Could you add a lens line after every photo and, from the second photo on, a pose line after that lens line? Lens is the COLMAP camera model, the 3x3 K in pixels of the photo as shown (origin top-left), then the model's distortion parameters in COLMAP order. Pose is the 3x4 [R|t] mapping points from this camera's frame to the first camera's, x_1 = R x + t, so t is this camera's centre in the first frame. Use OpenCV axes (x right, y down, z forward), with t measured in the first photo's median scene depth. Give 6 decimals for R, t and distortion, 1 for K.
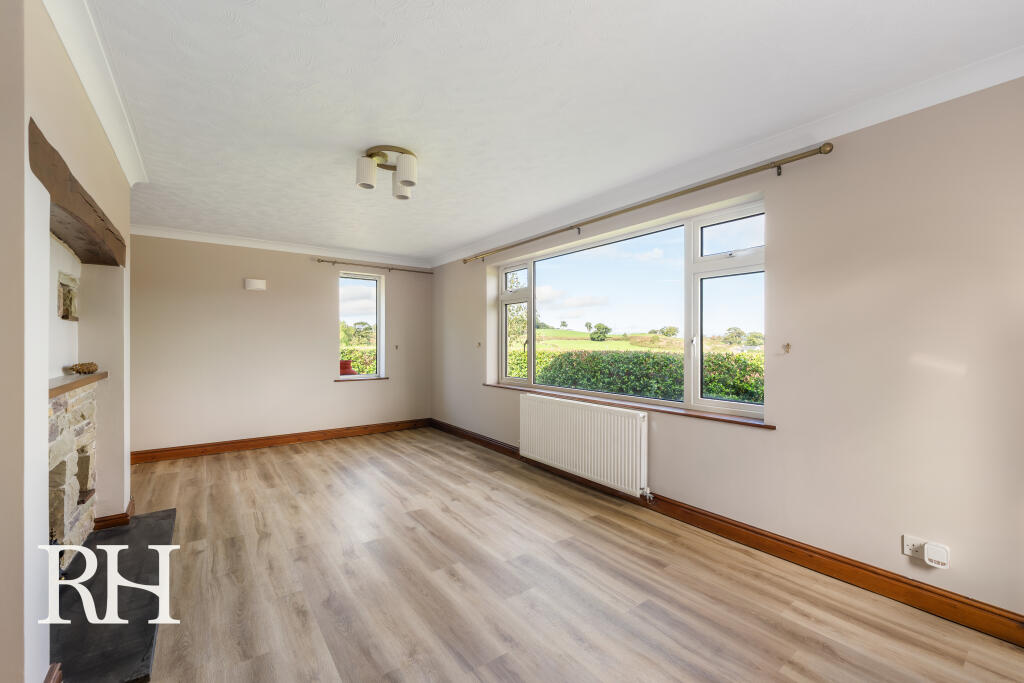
lens RADIAL K [[417.0, 0, 508.5], [0, 417.0, 338.5], [0, 0, 1]] dist [0.000435, -0.000142]
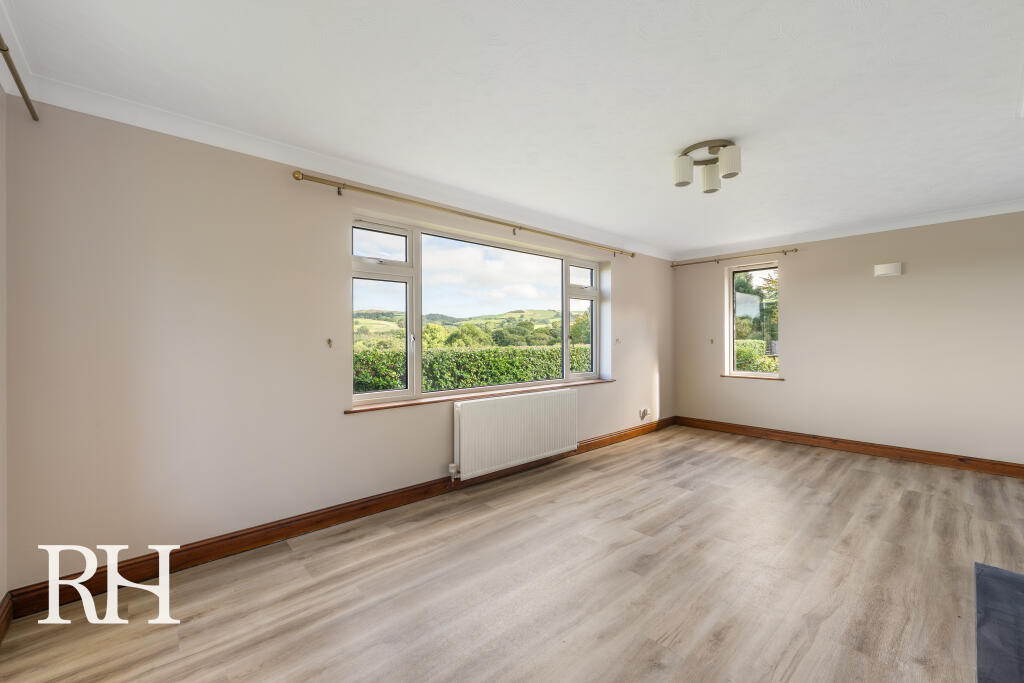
lens RADIAL K [[417.0, 0, 508.5], [0, 417.0, 338.5], [0, 0, 1]] dist [0.000435, -0.000142]
pose [[-0.098061, 0.000506, 0.995180, -1.027419], [-0.005670, 0.999983, -0.001067, 0.012187], [-0.995164, -0.005748, -0.098056, 1.322790]]
